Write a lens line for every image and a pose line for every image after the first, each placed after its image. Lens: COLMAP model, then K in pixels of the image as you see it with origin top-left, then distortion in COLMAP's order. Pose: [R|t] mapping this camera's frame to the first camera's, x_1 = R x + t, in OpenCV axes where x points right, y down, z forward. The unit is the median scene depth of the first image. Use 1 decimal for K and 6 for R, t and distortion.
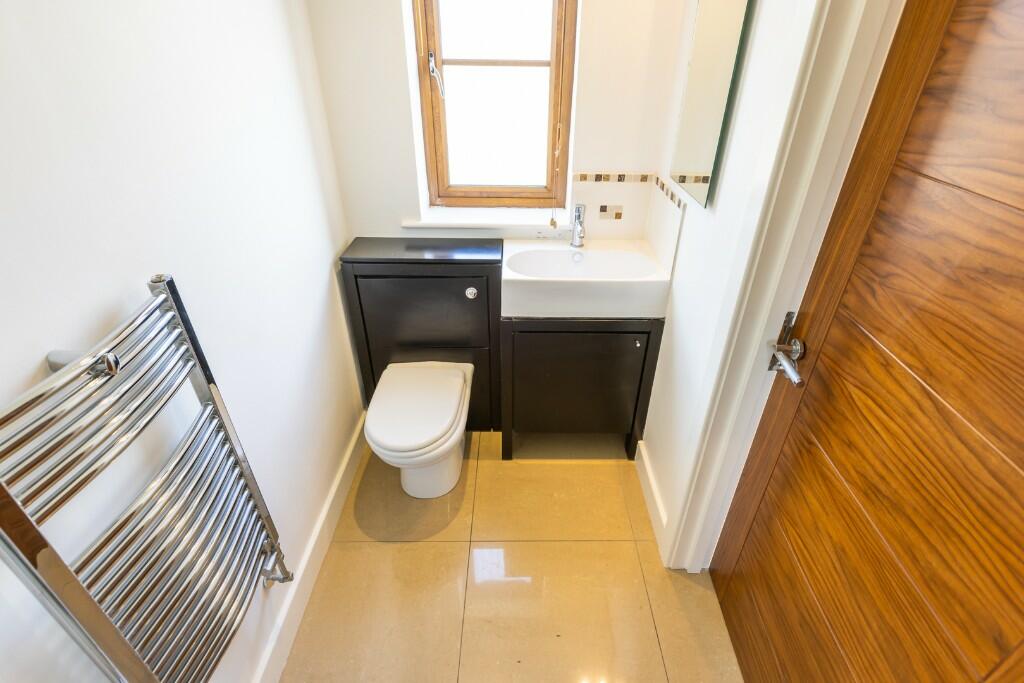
lens RADIAL K [[490.6, 0, 521.2], [0, 490.6, 346.0], [0, 0, 1]] dist [-0.001797, -0.000238]
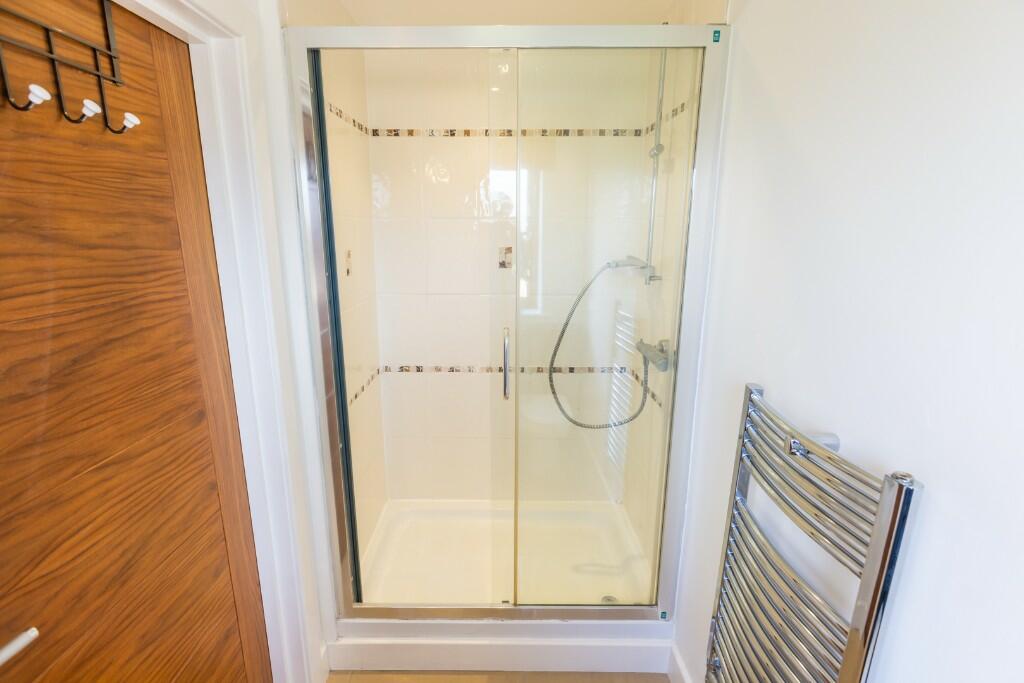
lens RADIAL K [[490.6, 0, 510.9], [0, 490.6, 343.1], [0, 0, 1]] dist [-0.001797, -0.000238]
pose [[-0.999624, -0.026066, 0.008527, -0.209313], [-0.011837, 0.690520, 0.723216, -1.540353], [-0.024739, 0.722843, -0.690569, 2.542837]]
